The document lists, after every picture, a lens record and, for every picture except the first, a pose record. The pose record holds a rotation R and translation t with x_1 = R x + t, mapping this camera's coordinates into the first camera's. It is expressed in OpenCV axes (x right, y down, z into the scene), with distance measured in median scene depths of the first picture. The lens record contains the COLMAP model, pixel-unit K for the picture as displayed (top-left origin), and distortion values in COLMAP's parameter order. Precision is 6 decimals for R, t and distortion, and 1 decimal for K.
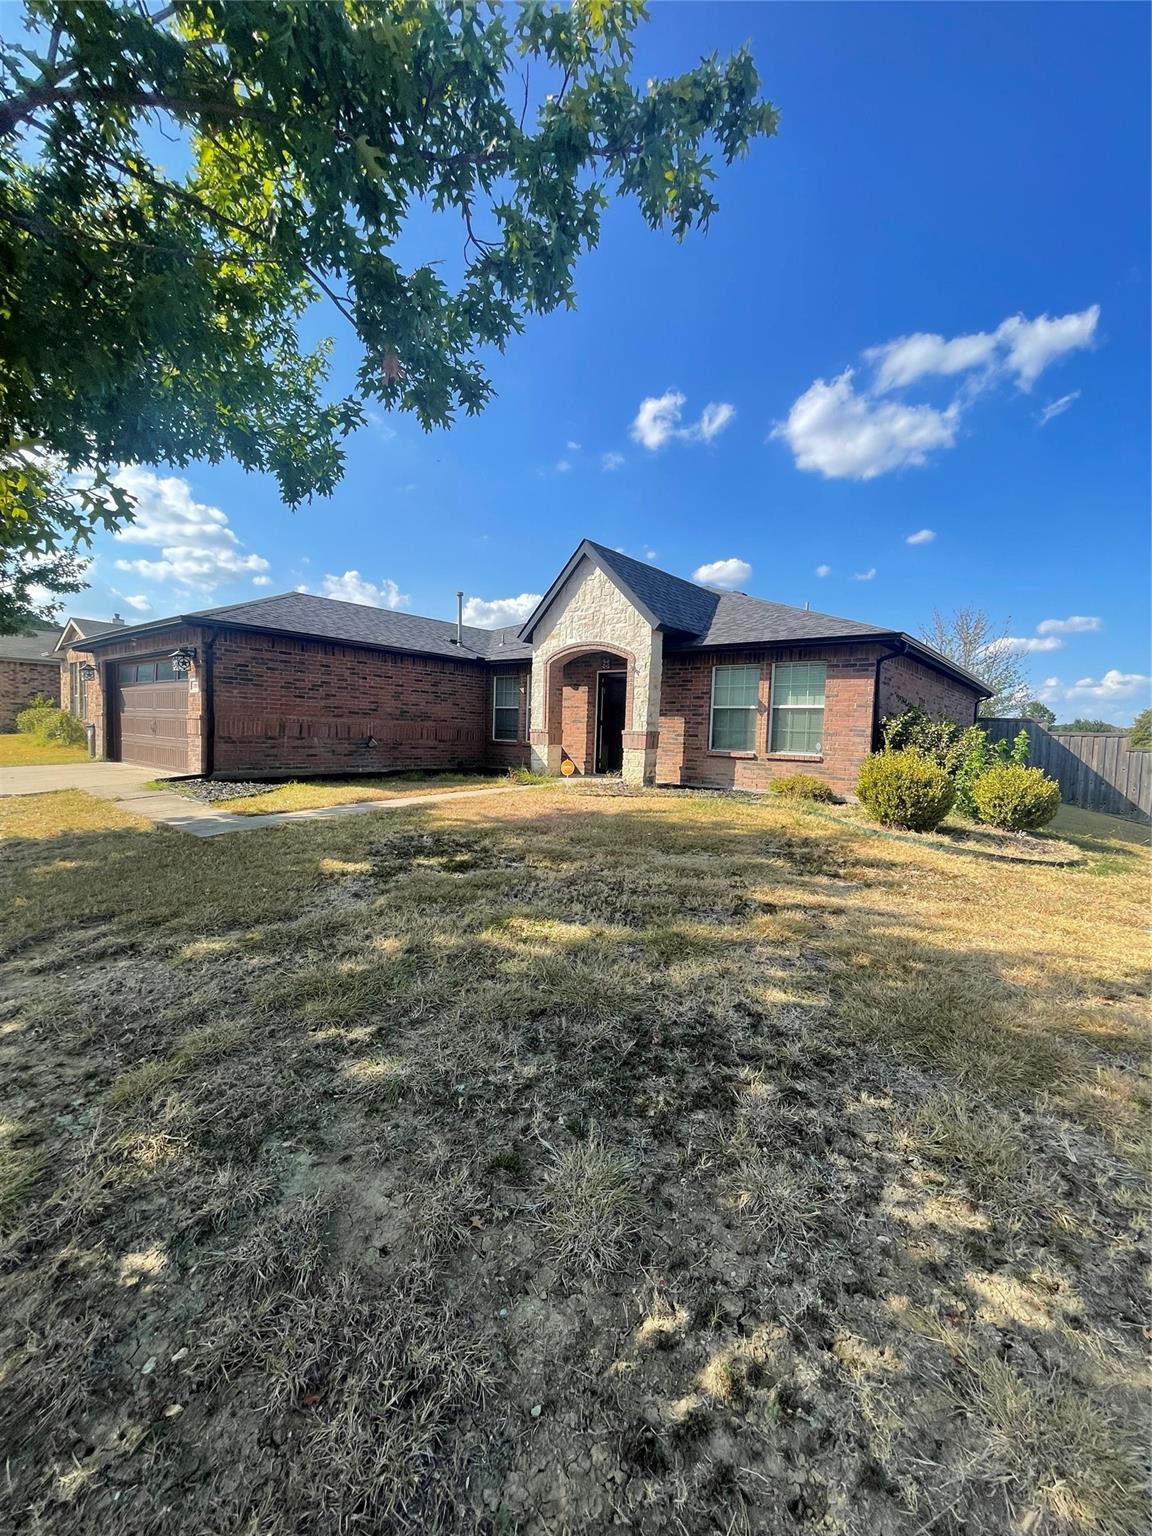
lens RADIAL K [[620.8, 0, 574.6], [0, 620.8, 763.6], [0, 0, 1]] dist [-0.002653, -0.000350]
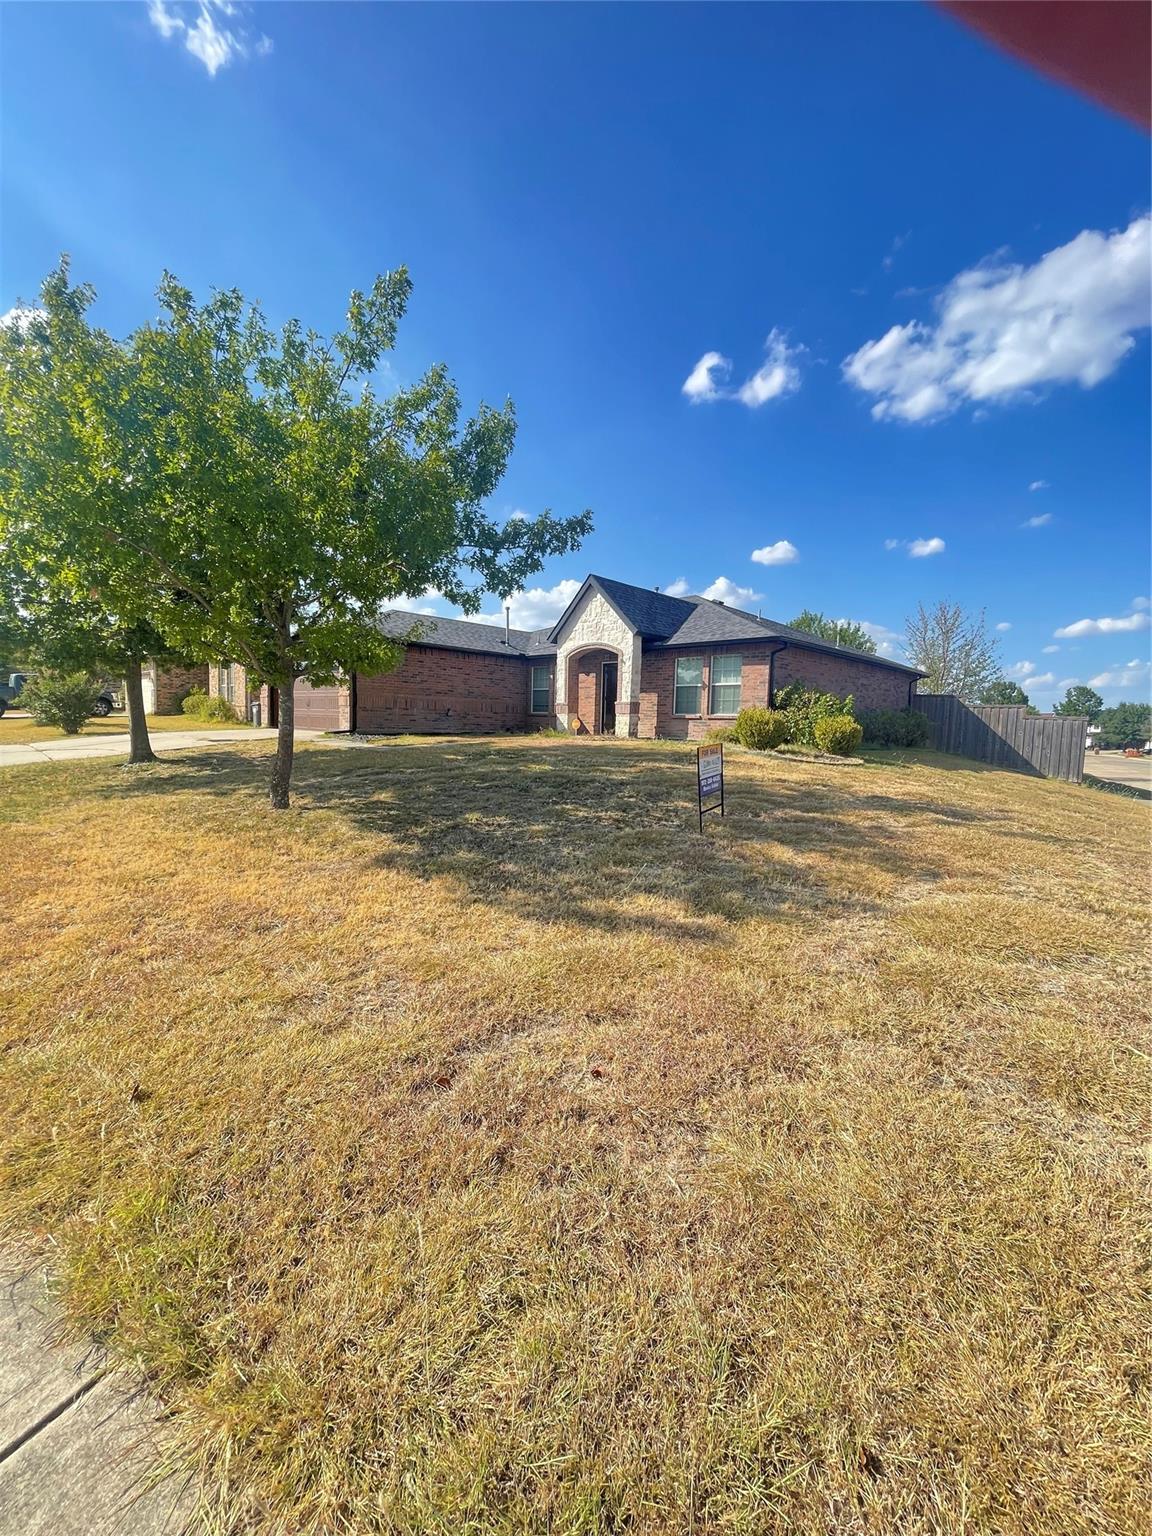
lens RADIAL K [[620.8, 0, 574.6], [0, 620.8, 763.6], [0, 0, 1]] dist [-0.002653, -0.000350]
pose [[0.997282, -0.001938, -0.073653, 0.088162], [0.003039, 0.999885, 0.014844, 0.072704], [0.073616, -0.015027, 0.997173, -0.502340]]
